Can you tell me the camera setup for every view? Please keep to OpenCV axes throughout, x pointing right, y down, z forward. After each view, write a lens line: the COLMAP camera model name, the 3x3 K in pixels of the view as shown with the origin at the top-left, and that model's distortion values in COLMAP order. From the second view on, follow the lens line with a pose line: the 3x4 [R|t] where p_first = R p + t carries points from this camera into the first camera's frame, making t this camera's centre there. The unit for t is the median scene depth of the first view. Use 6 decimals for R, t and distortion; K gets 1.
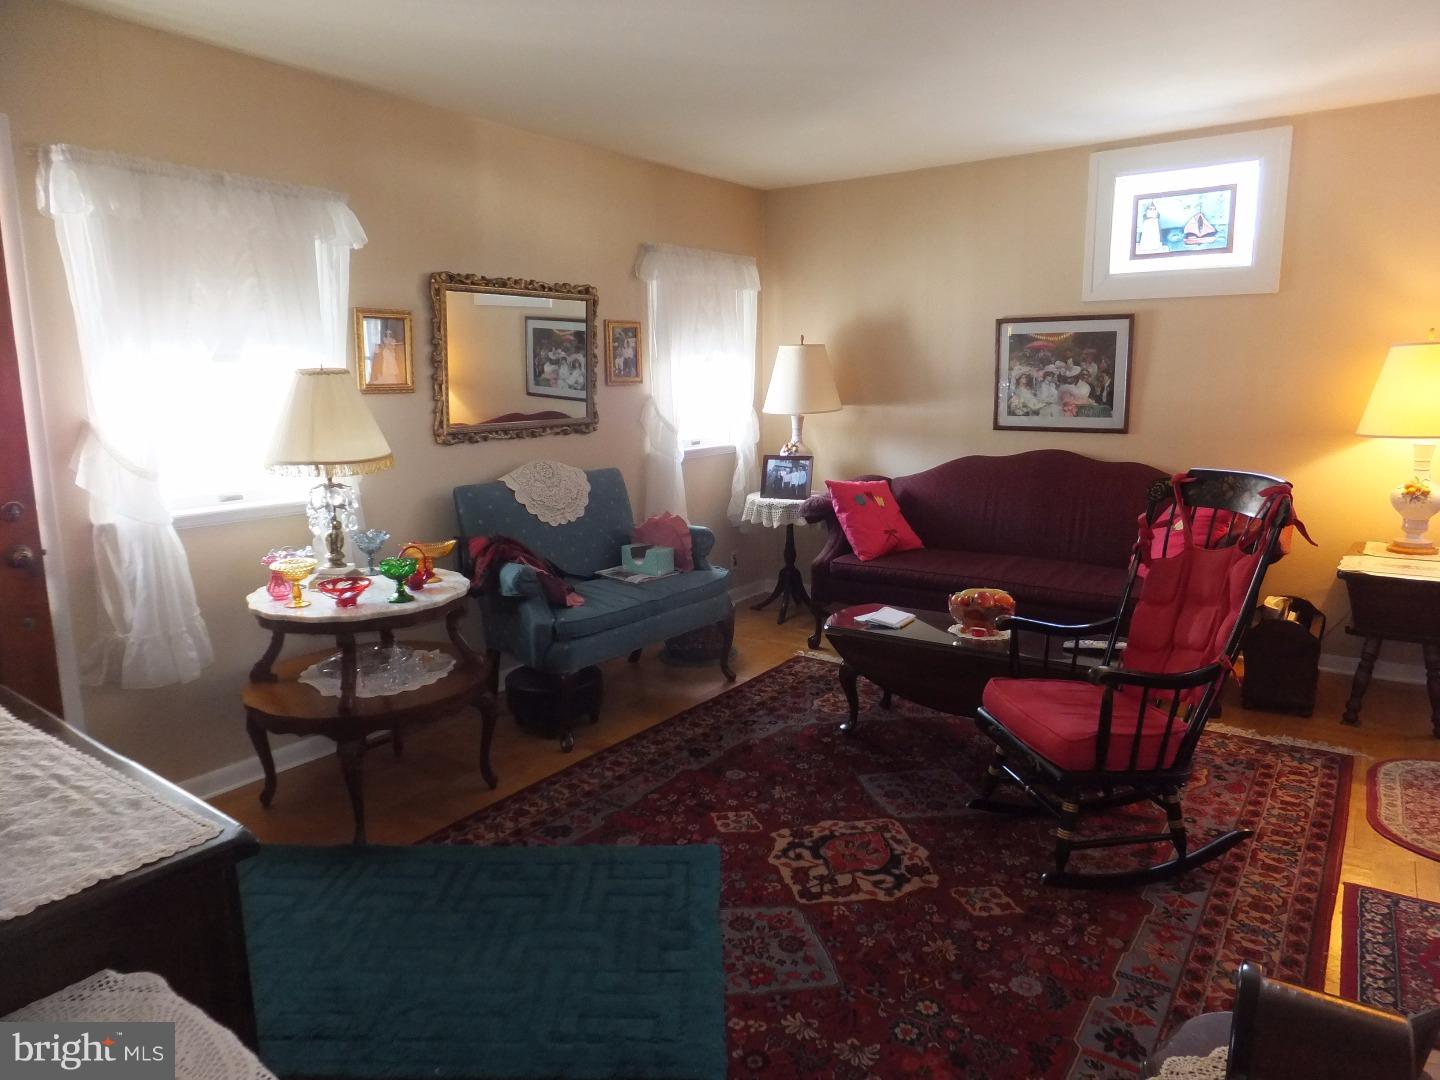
lens RADIAL K [[938.0, 0, 717.5], [0, 938.0, 544.3], [0, 0, 1]] dist [-0.017173, 0.007842]
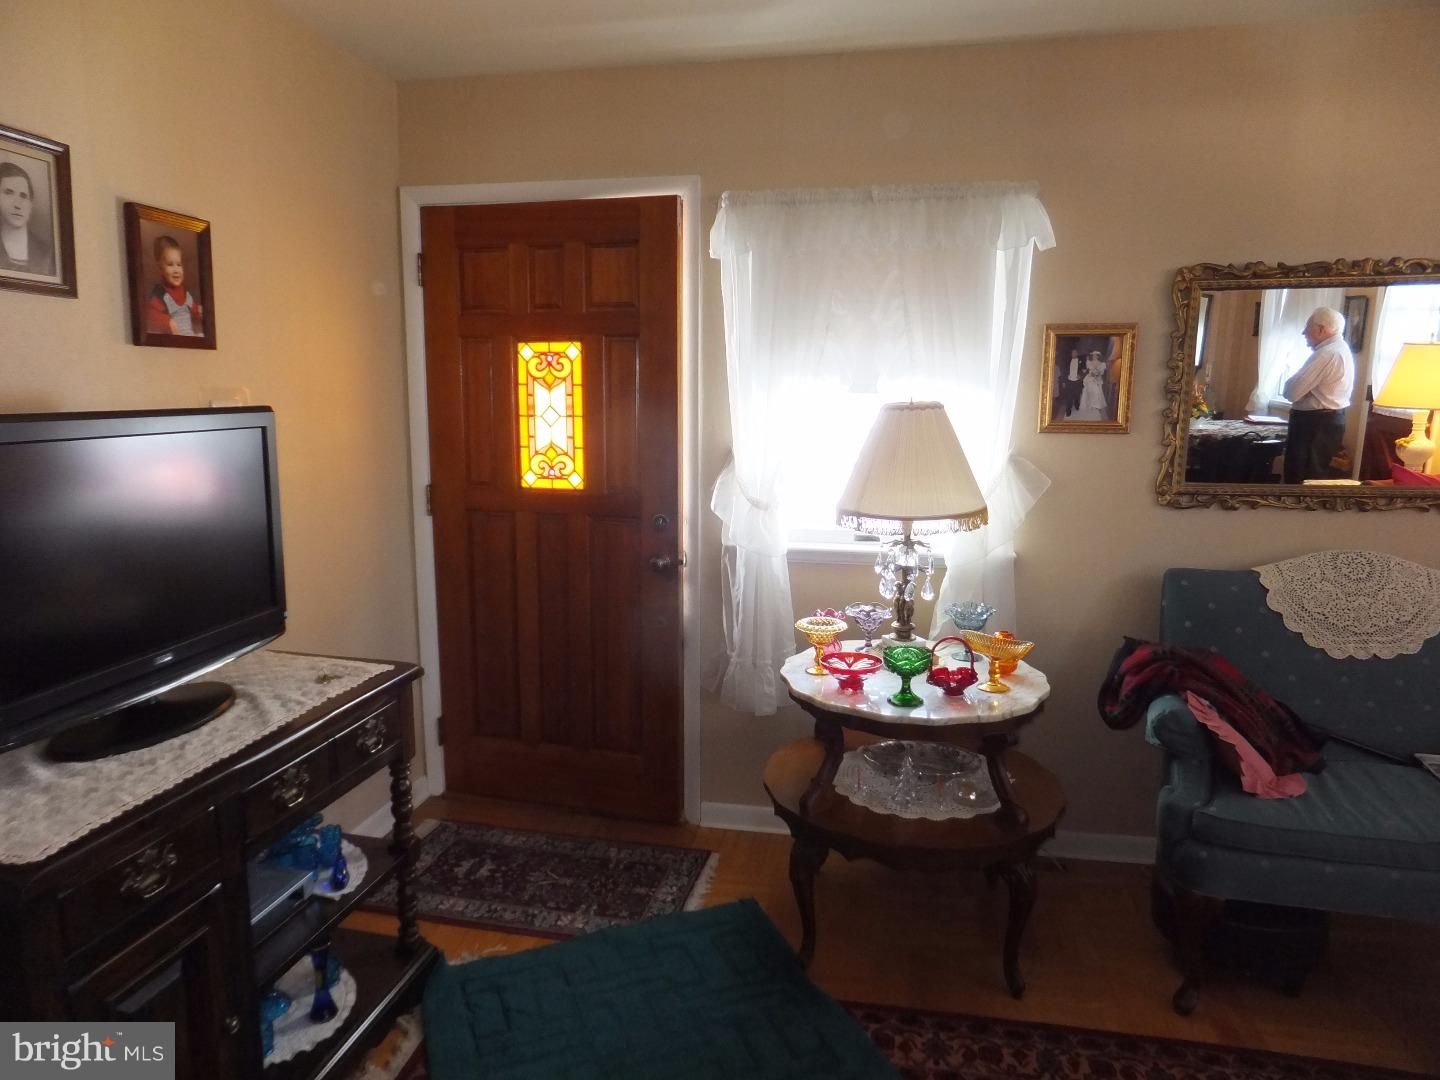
lens RADIAL K [[938.0, 0, 713.1], [0, 938.0, 533.6], [0, 0, 1]] dist [-0.017173, 0.007842]
pose [[0.400464, 0.144922, -0.904780, 0.270977], [-0.167924, 0.982298, 0.083014, -0.109362], [0.900794, 0.118690, 0.417711, 0.490423]]
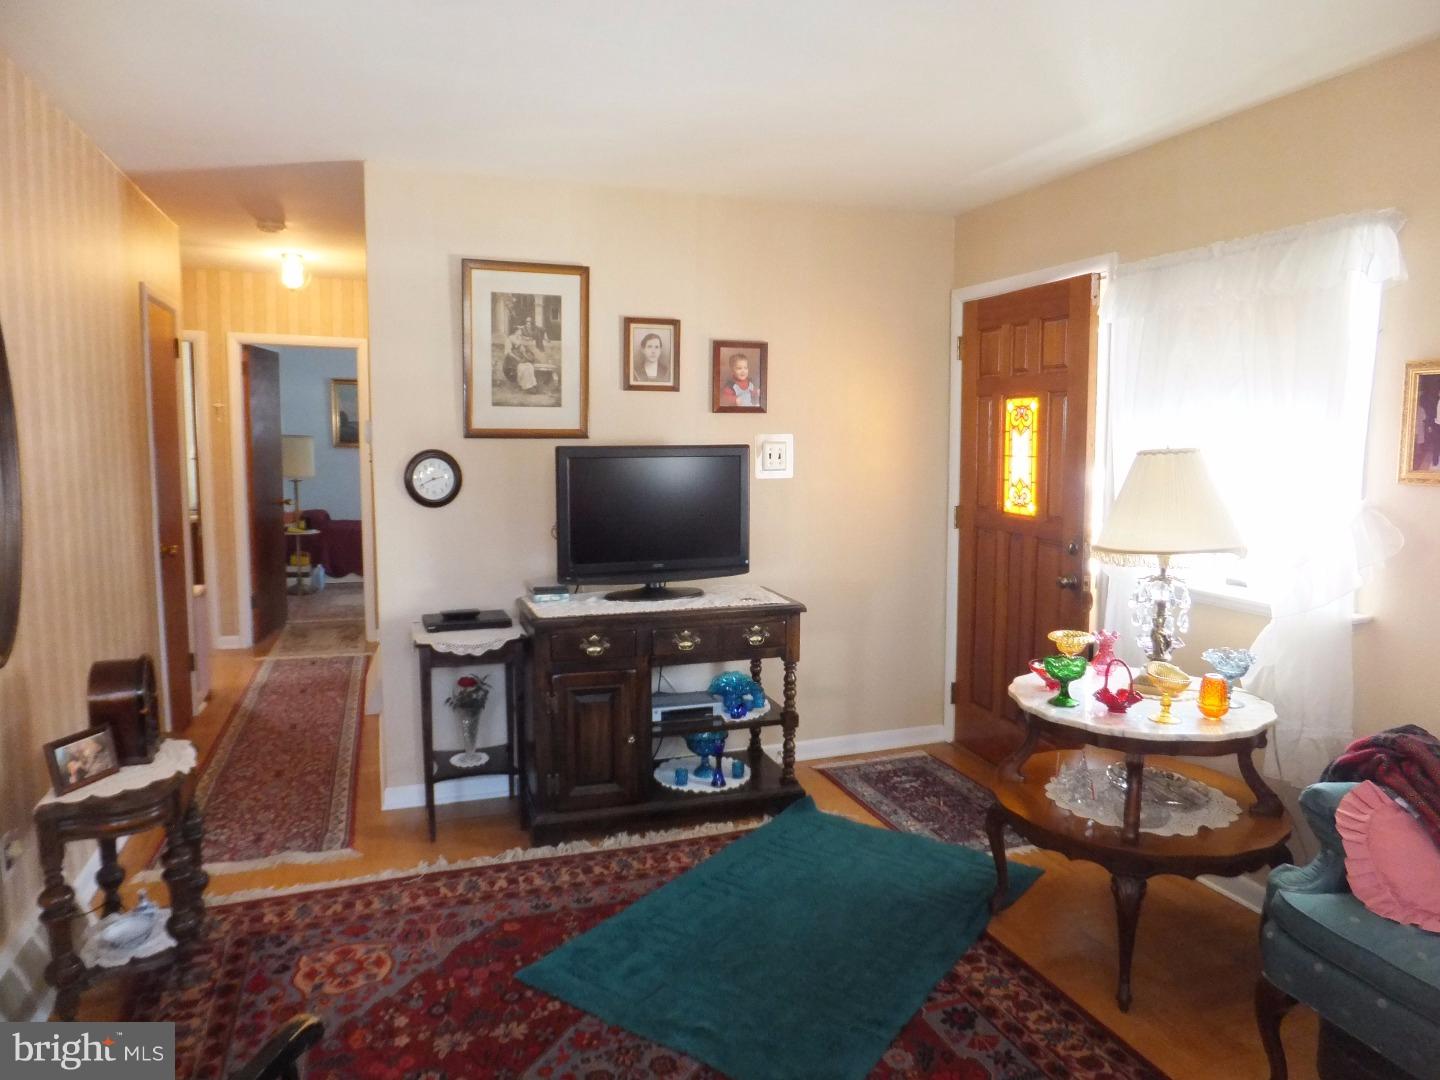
lens RADIAL K [[938.0, 0, 725.9], [0, 938.0, 530.0], [0, 0, 1]] dist [-0.017173, 0.007842]
pose [[-0.567371, 0.091527, -0.818360, 0.545594], [-0.142634, 0.967858, 0.207136, -0.231384], [0.811015, 0.234249, -0.536080, 1.128022]]
